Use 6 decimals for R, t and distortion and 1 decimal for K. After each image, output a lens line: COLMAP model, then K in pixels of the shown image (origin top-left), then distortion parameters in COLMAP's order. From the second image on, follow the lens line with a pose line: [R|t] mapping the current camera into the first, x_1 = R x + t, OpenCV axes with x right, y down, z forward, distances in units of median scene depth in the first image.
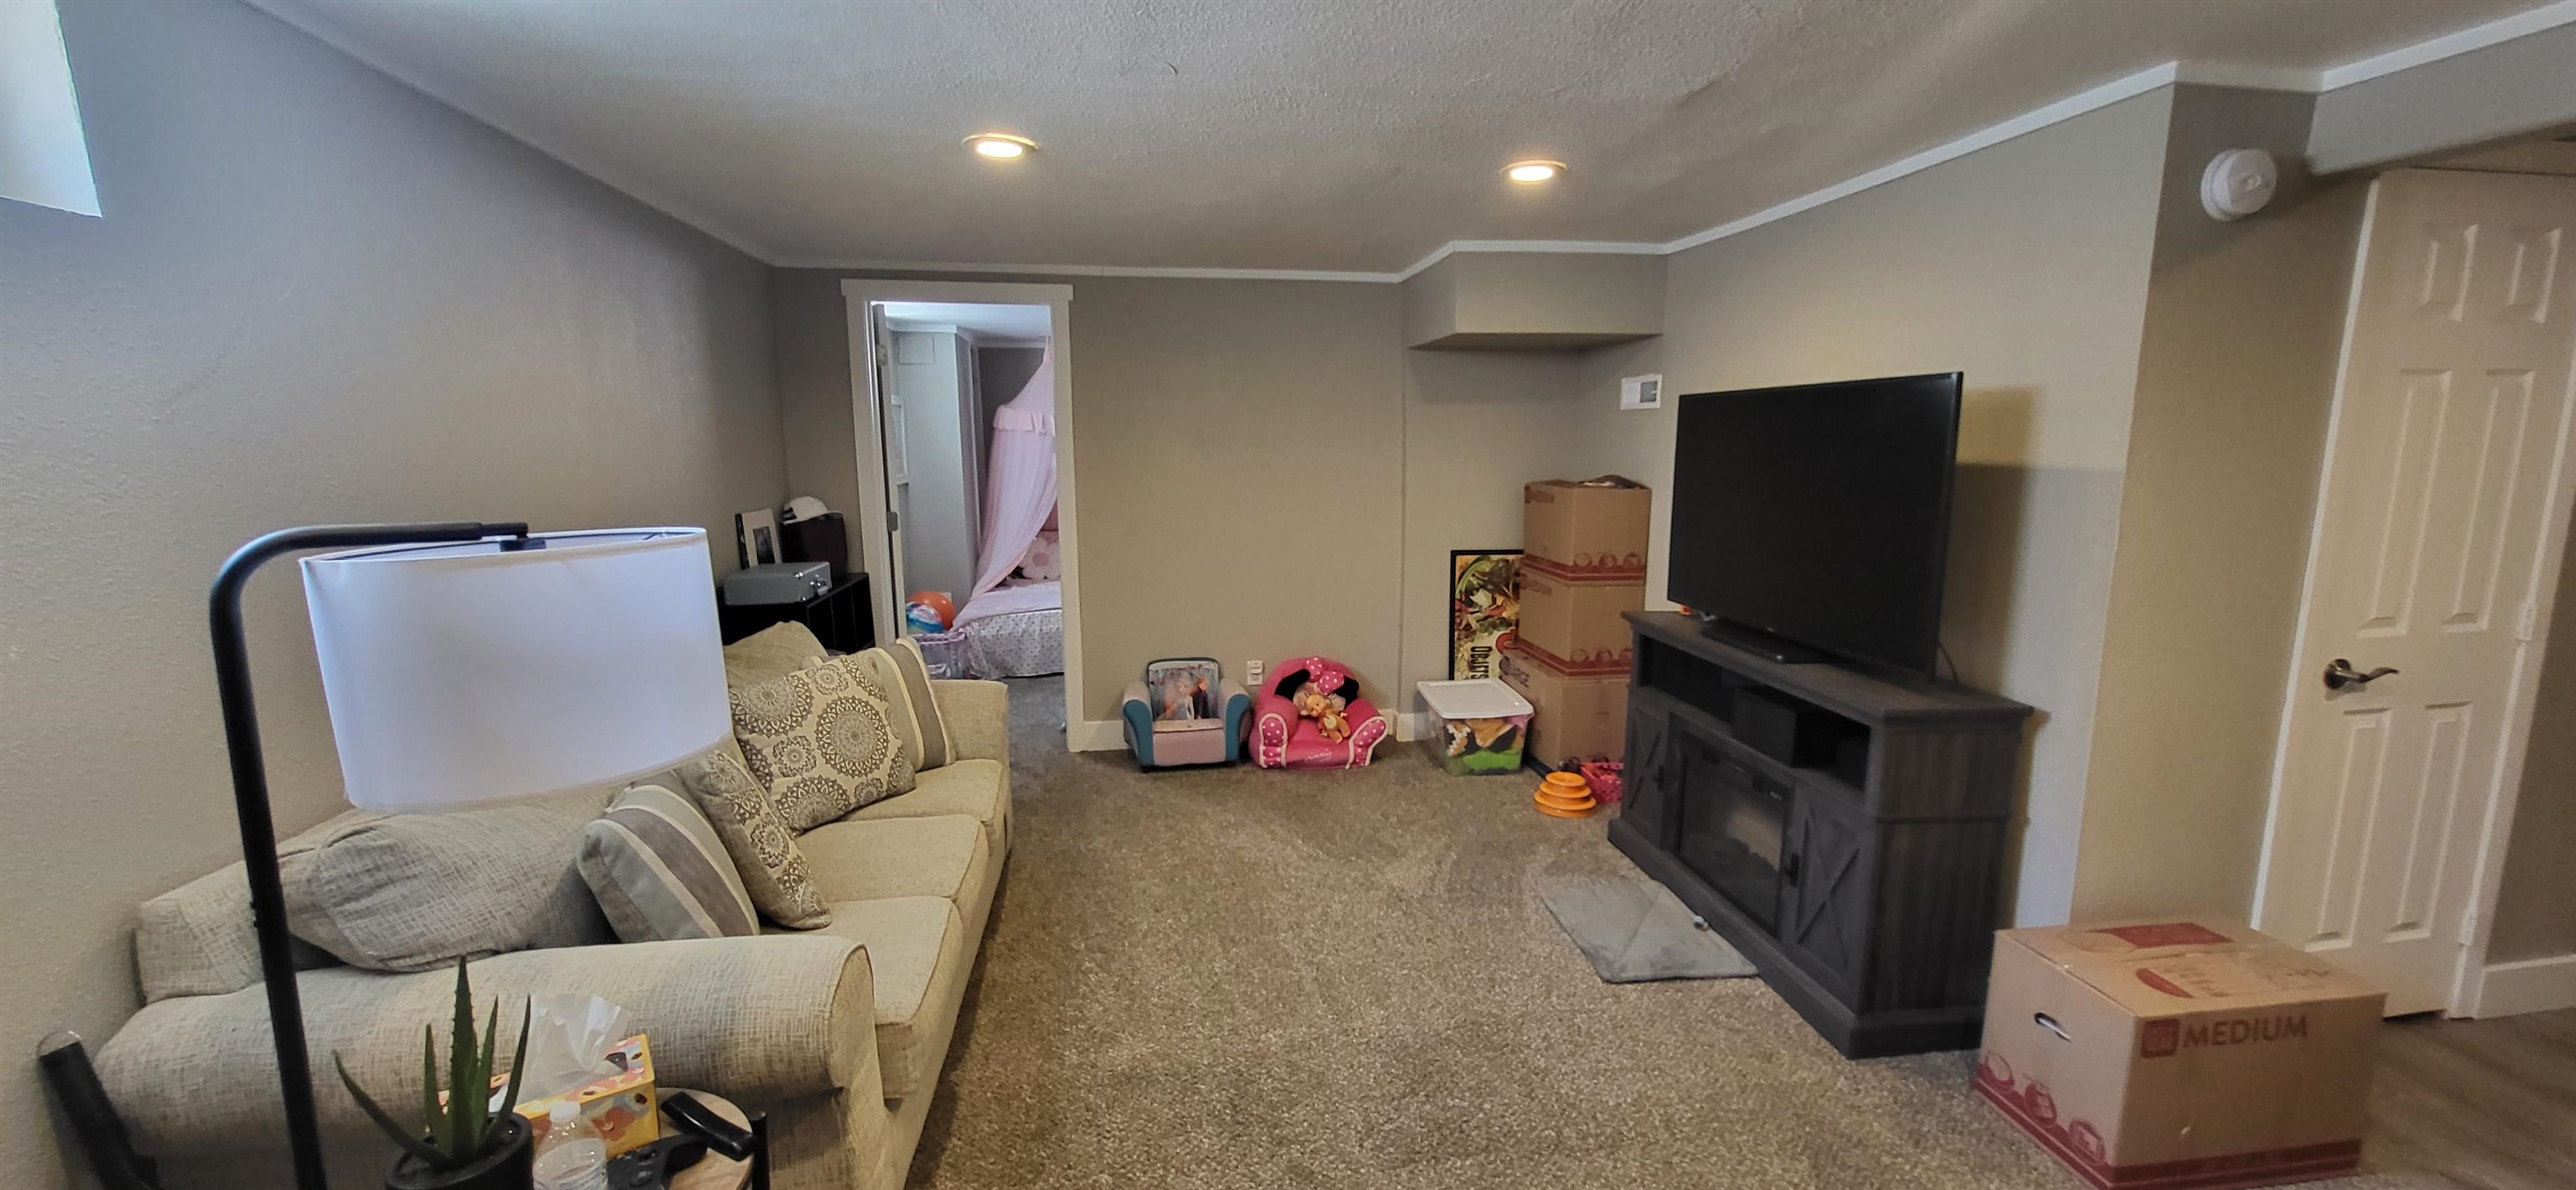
lens RADIAL K [[1018.1, 0, 1307.1], [0, 1018.1, 604.4], [0, 0, 1]] dist [-0.000535, -0.000612]
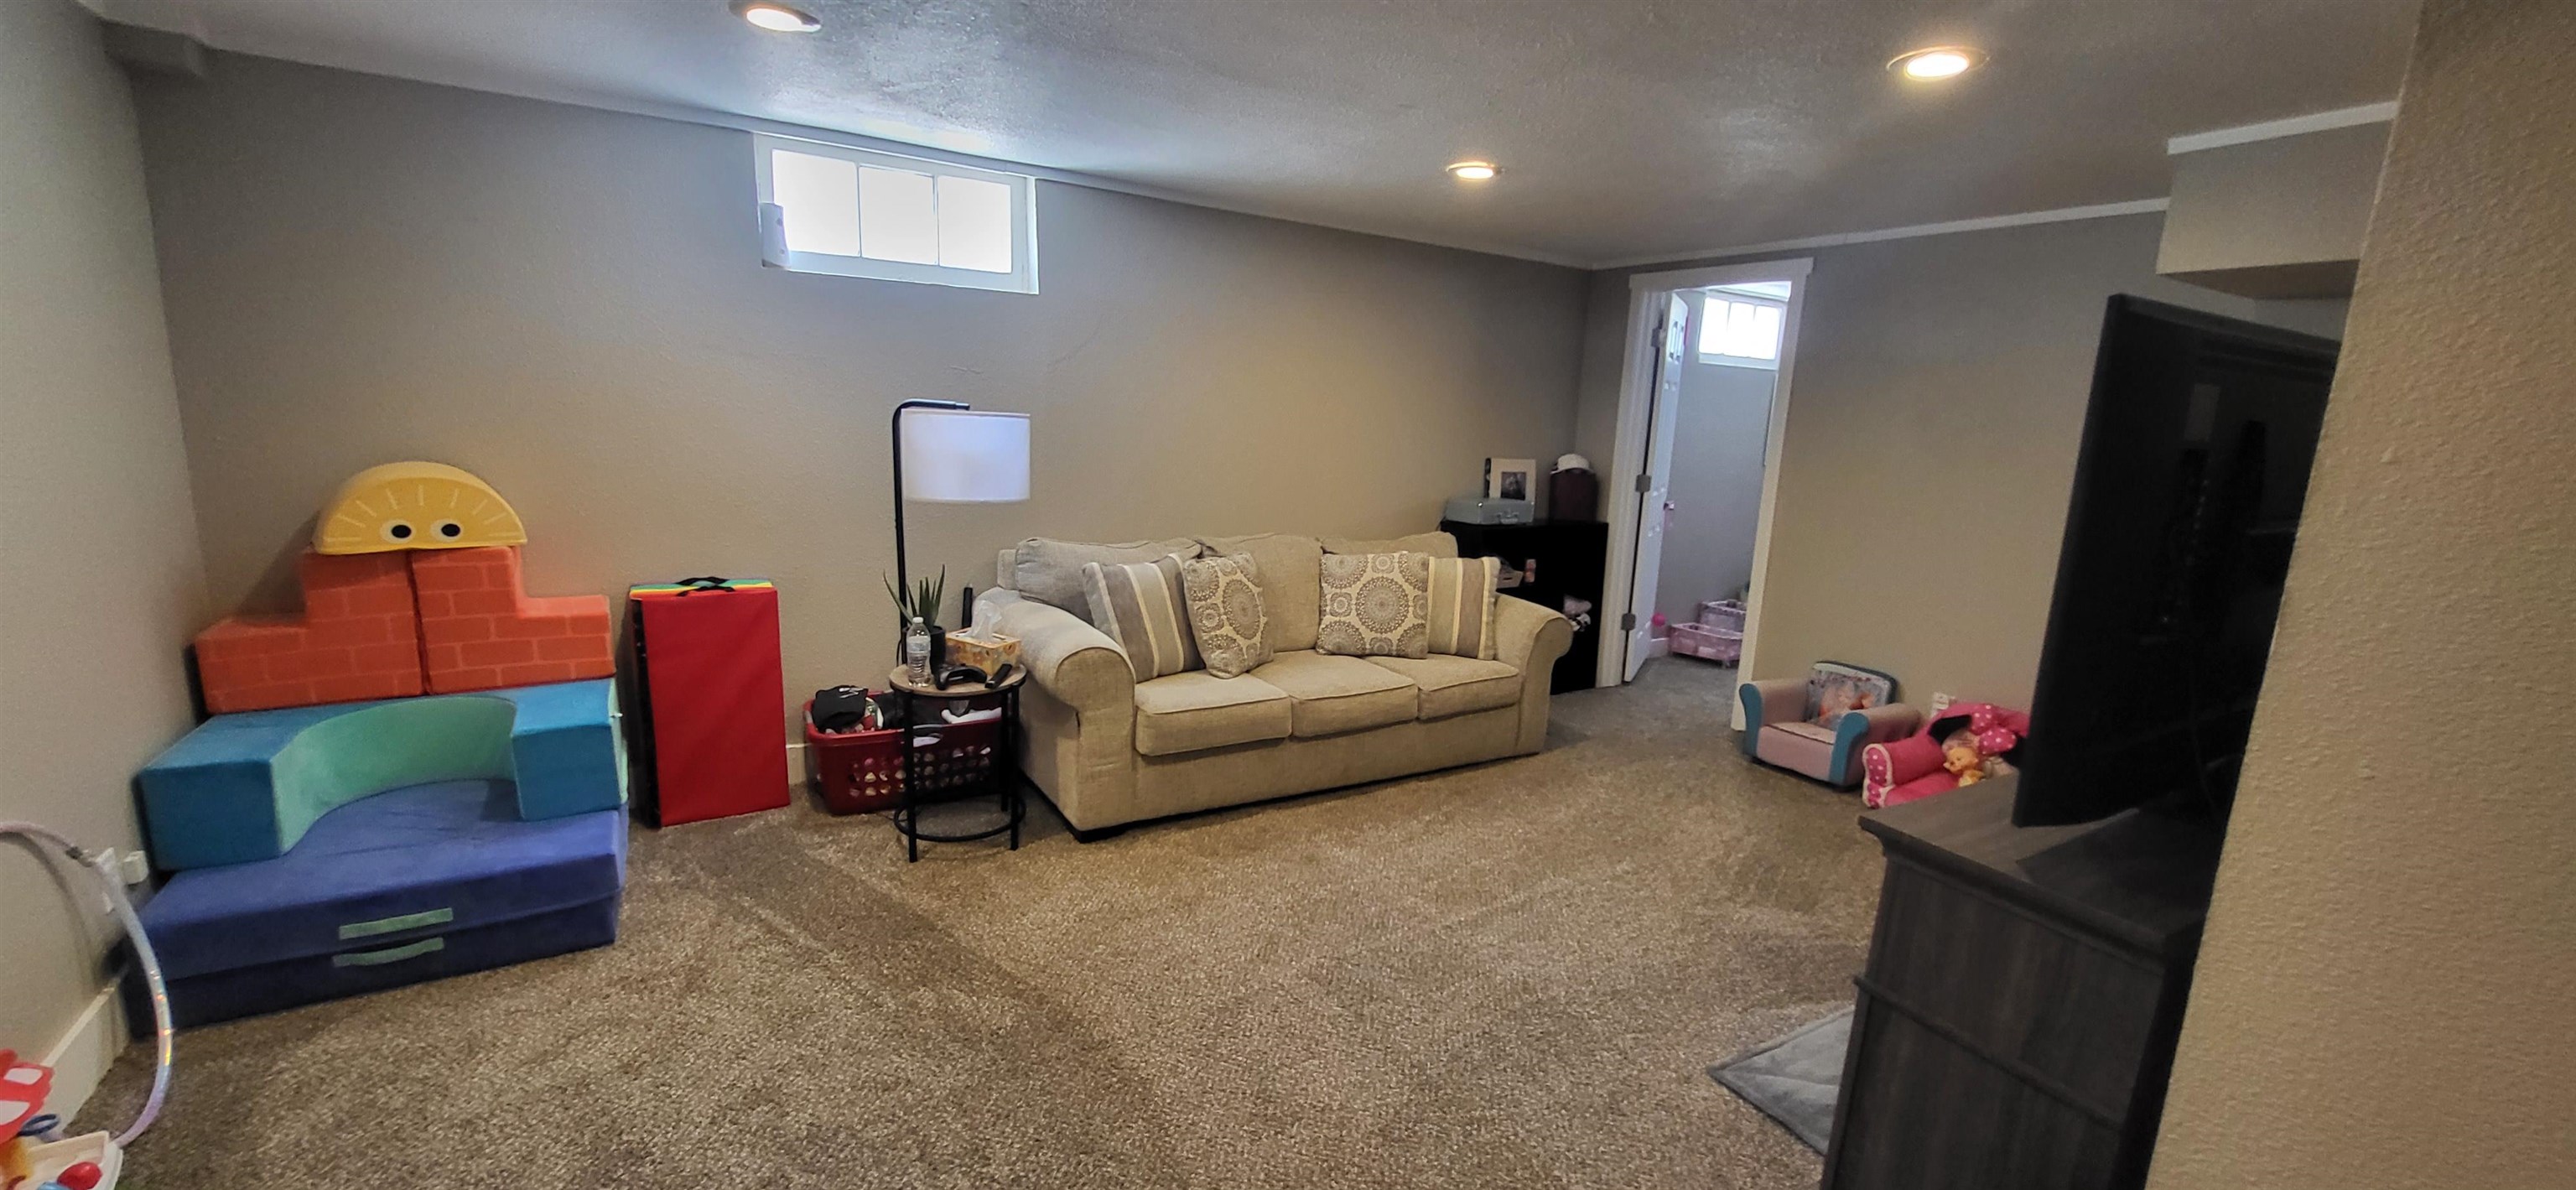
lens RADIAL K [[1018.1, 0, 1307.1], [0, 1018.1, 604.4], [0, 0, 1]] dist [-0.000535, -0.000612]
pose [[0.387173, 0.197108, -0.900692, 0.603604], [-0.195241, 0.972255, 0.128842, -0.026265], [0.901098, 0.125968, 0.414915, 0.234241]]
